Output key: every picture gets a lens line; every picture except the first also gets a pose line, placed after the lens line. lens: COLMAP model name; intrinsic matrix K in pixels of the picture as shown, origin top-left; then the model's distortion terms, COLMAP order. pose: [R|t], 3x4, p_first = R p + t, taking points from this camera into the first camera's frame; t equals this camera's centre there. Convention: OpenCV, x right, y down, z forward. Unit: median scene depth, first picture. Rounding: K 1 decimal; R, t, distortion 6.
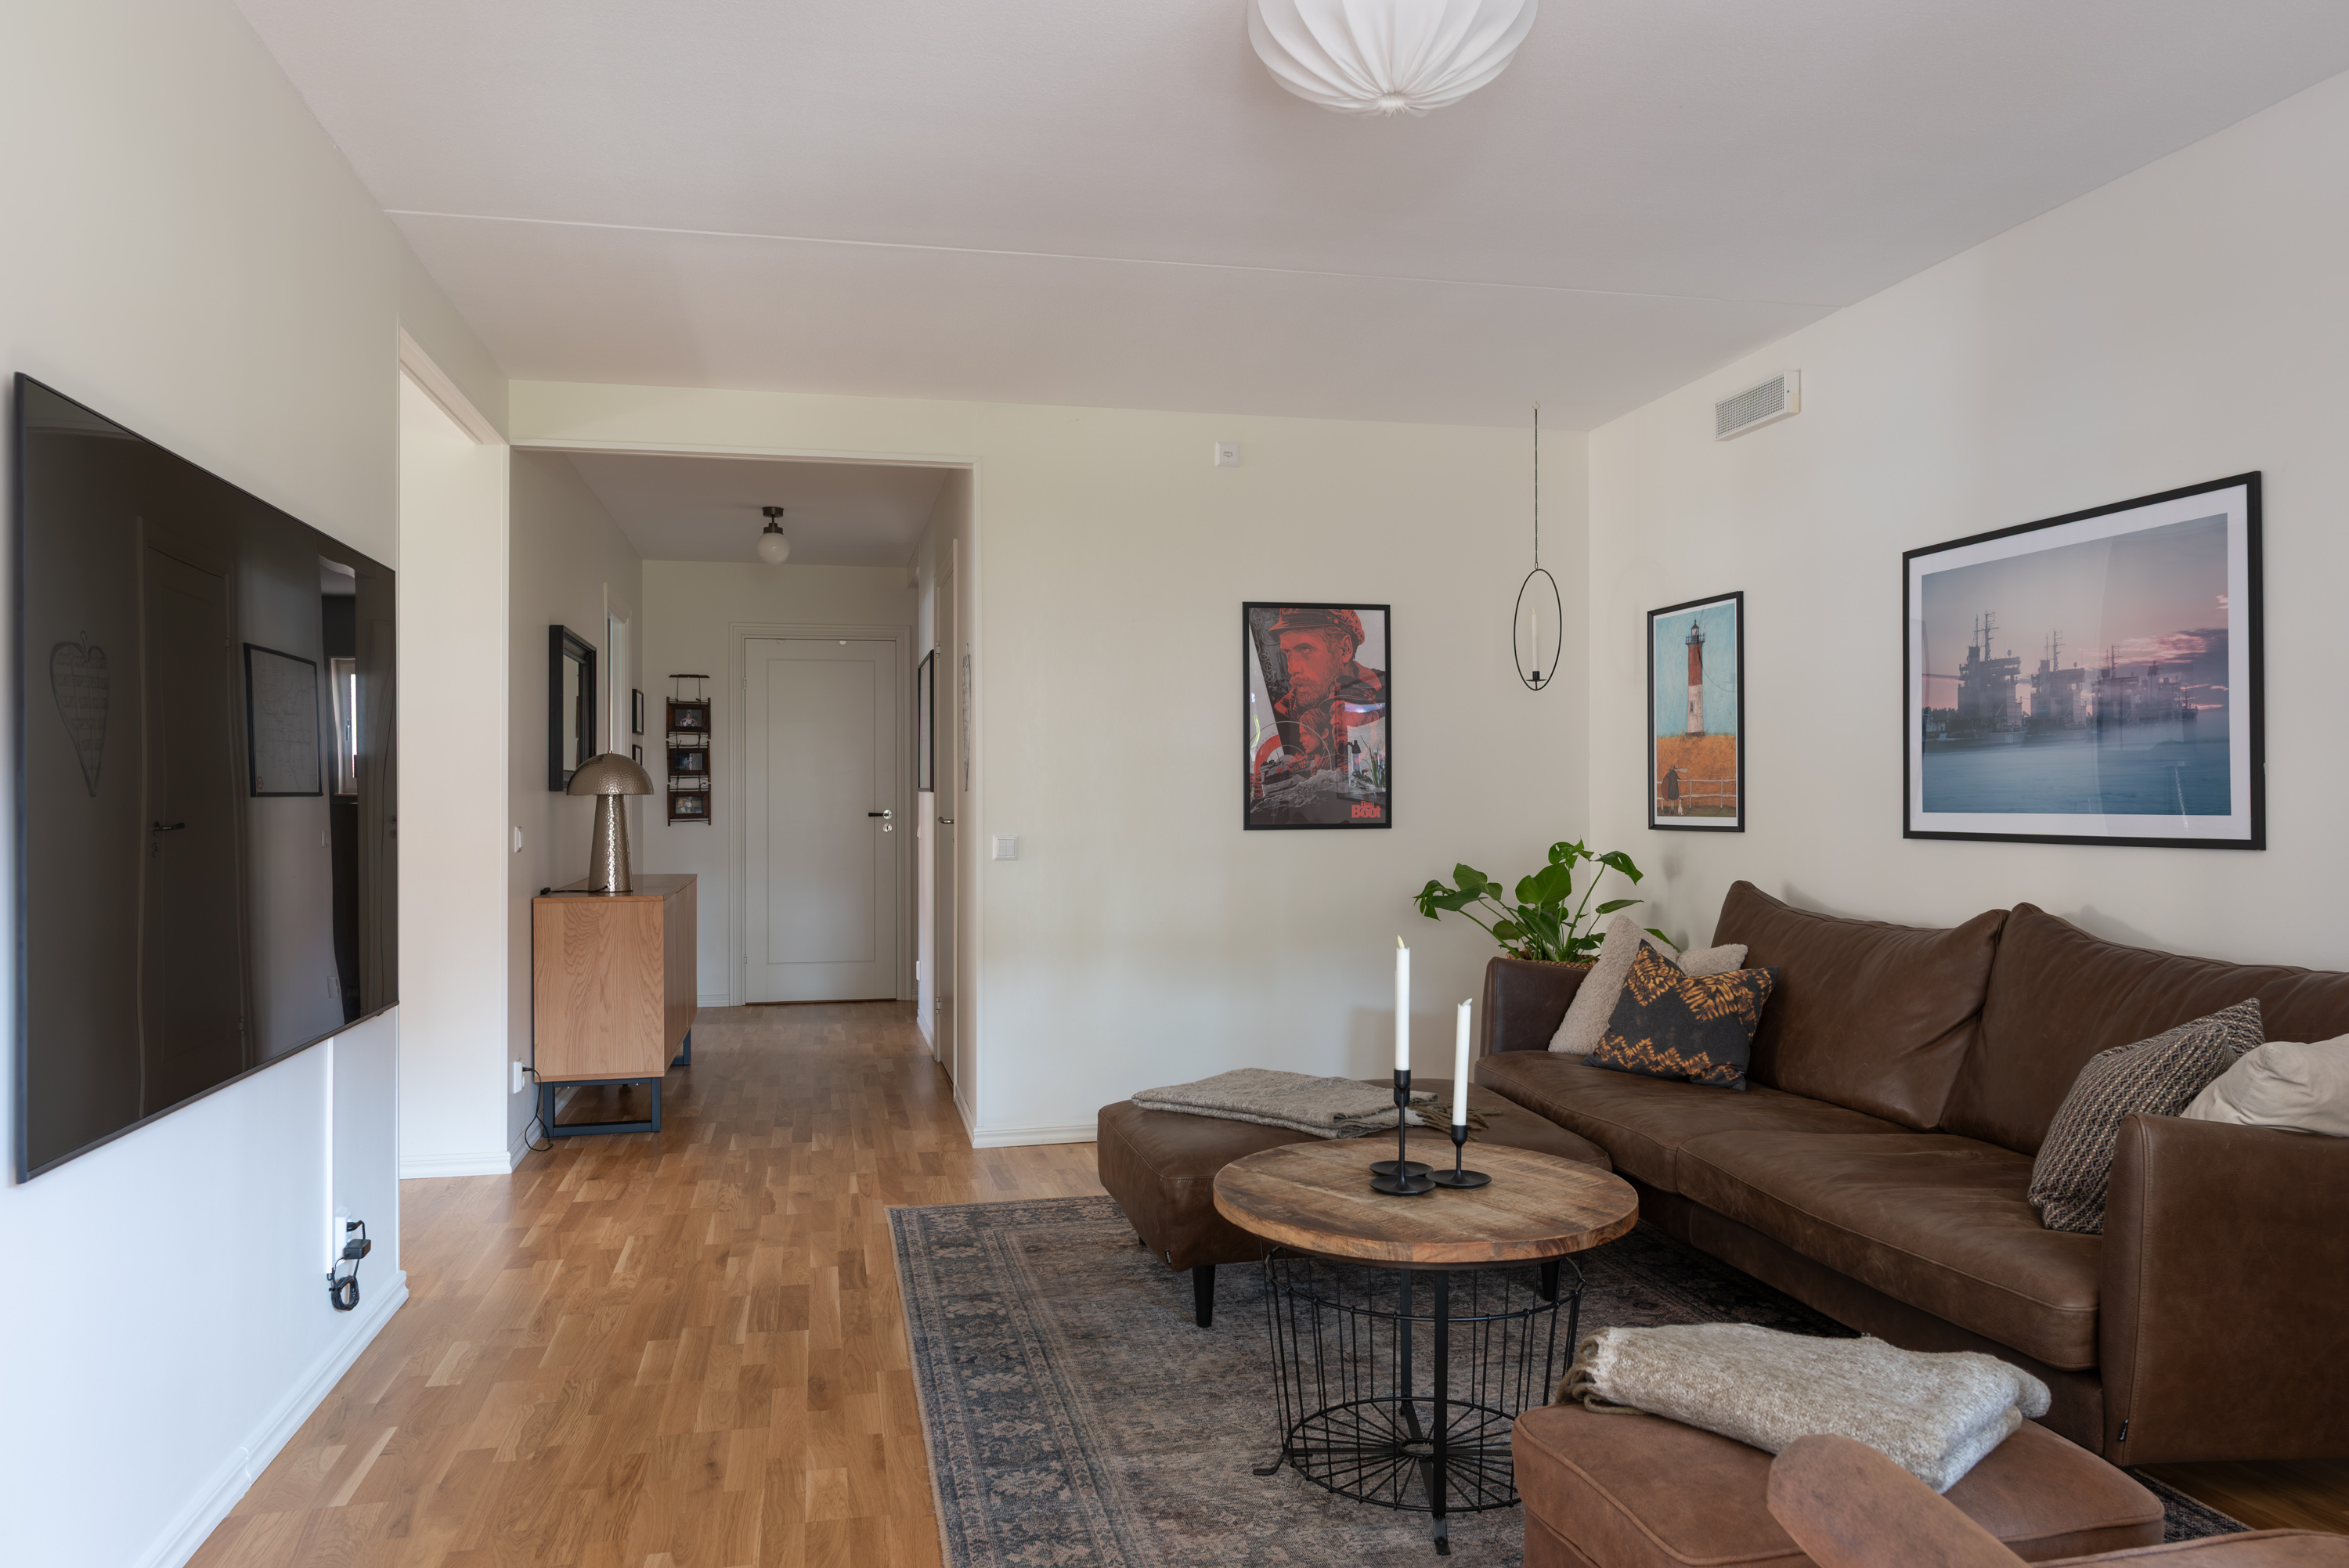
lens RADIAL K [[1587.7, 0, 1184.4], [0, 1587.7, 794.3], [0, 0, 1]] dist [0.002412, -0.000142]
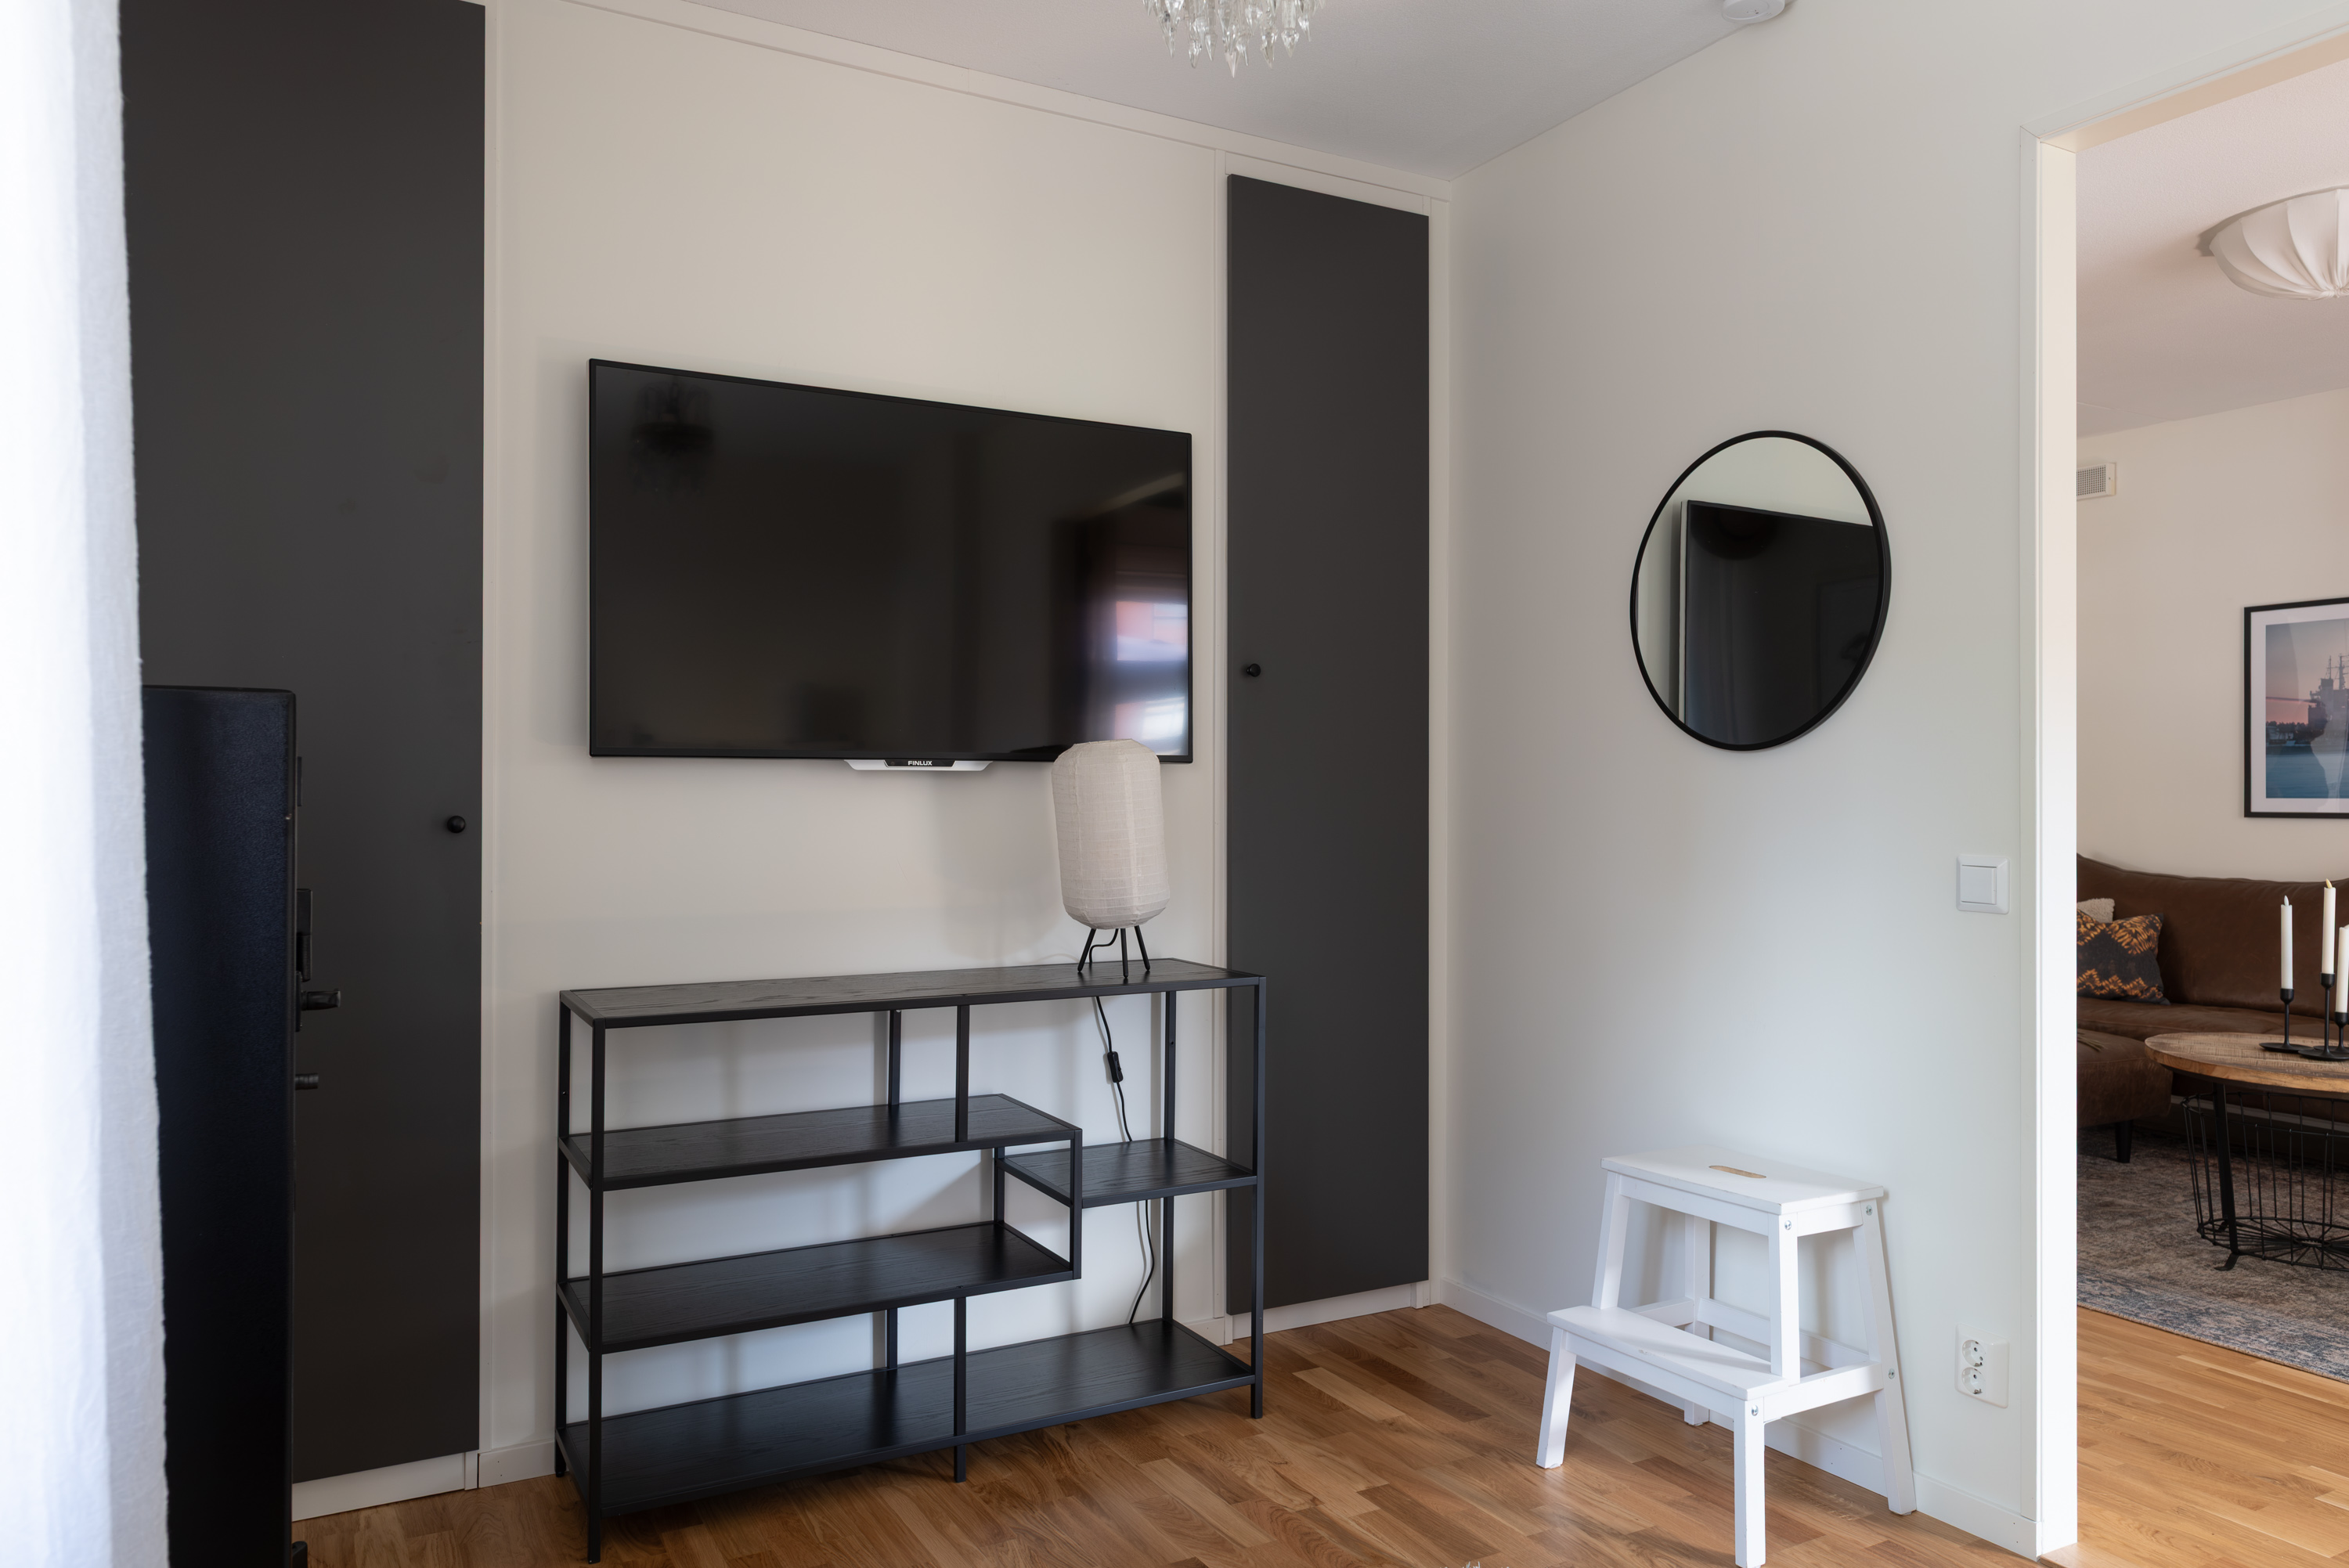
lens RADIAL K [[1587.7, 0, 1180.0], [0, 1587.7, 797.4], [0, 0, 1]] dist [0.002412, -0.000142]
pose [[0.959300, 0.000499, 0.282389, -0.868330], [-0.002231, 0.999981, 0.005811, 0.005207], [-0.282380, -0.006204, 0.959282, -0.055295]]
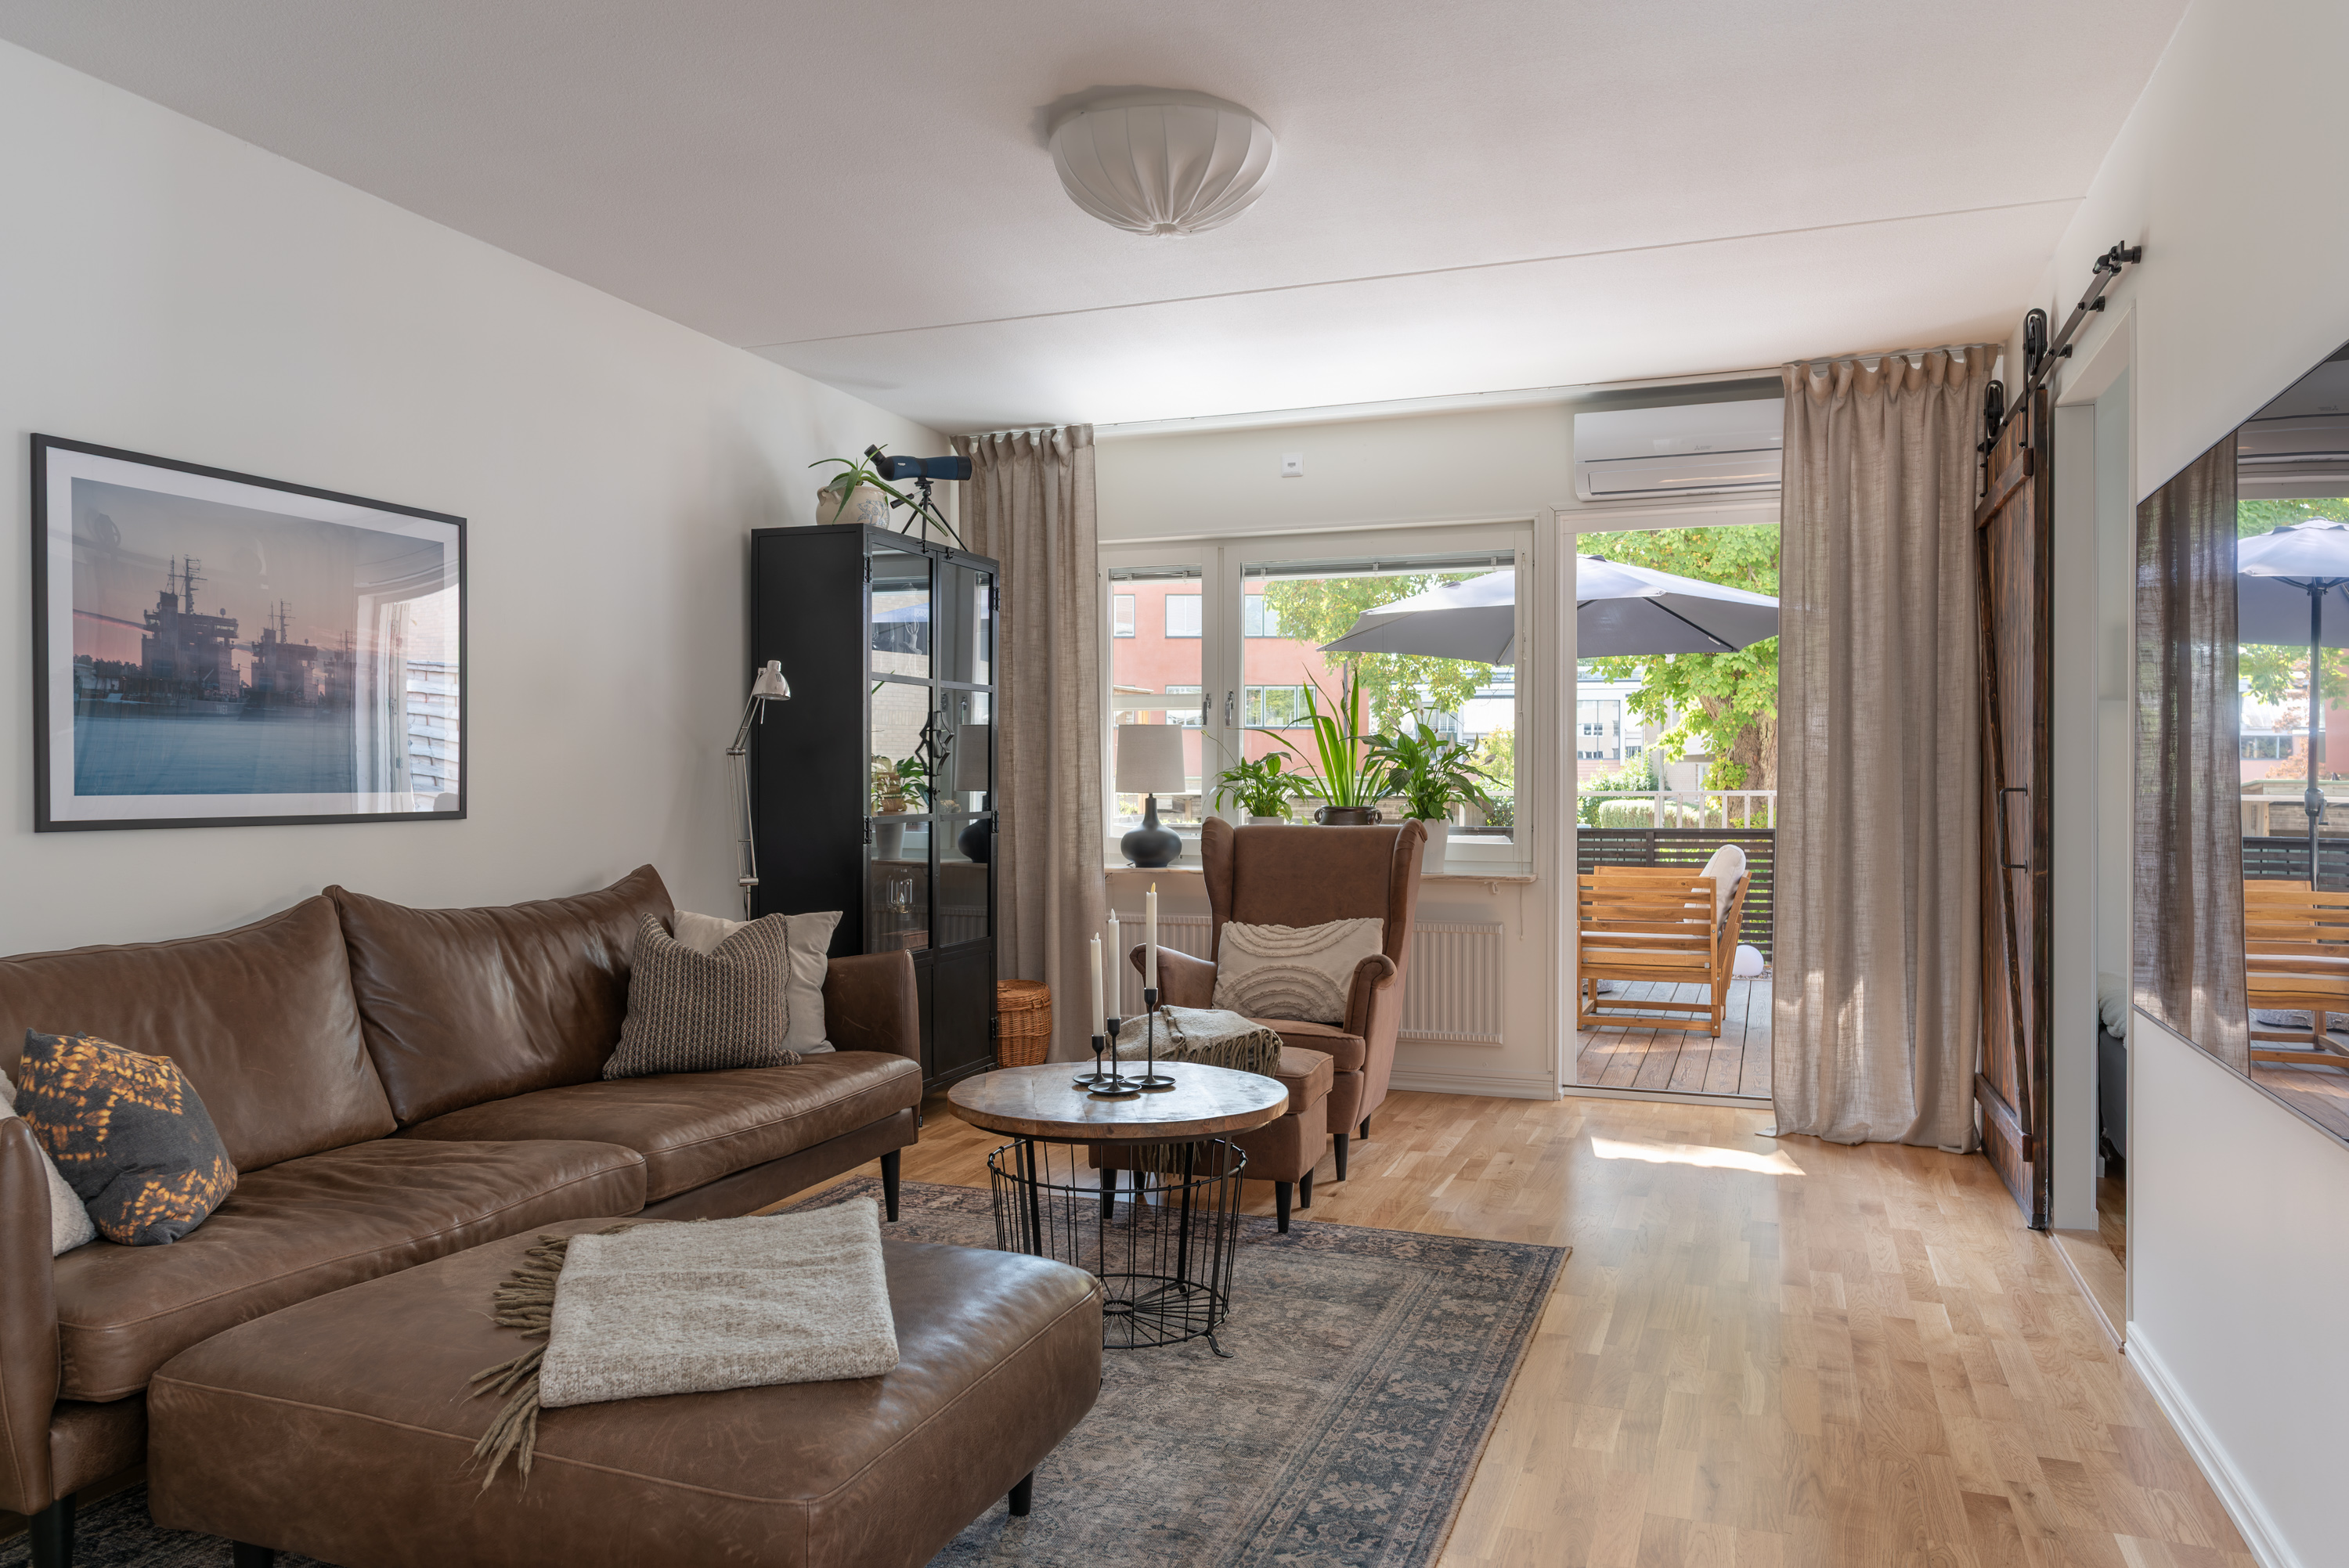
lens RADIAL K [[1589.9, 0, 1176.2], [0, 1589.9, 788.5], [0, 0, 1]] dist [-0.003211, -0.001260]
pose [[-0.834001, 0.002161, 0.551758, -0.397960], [0.003214, 0.999994, 0.000941, 0.009596], [-0.551753, 0.002558, -0.834003, 1.409115]]
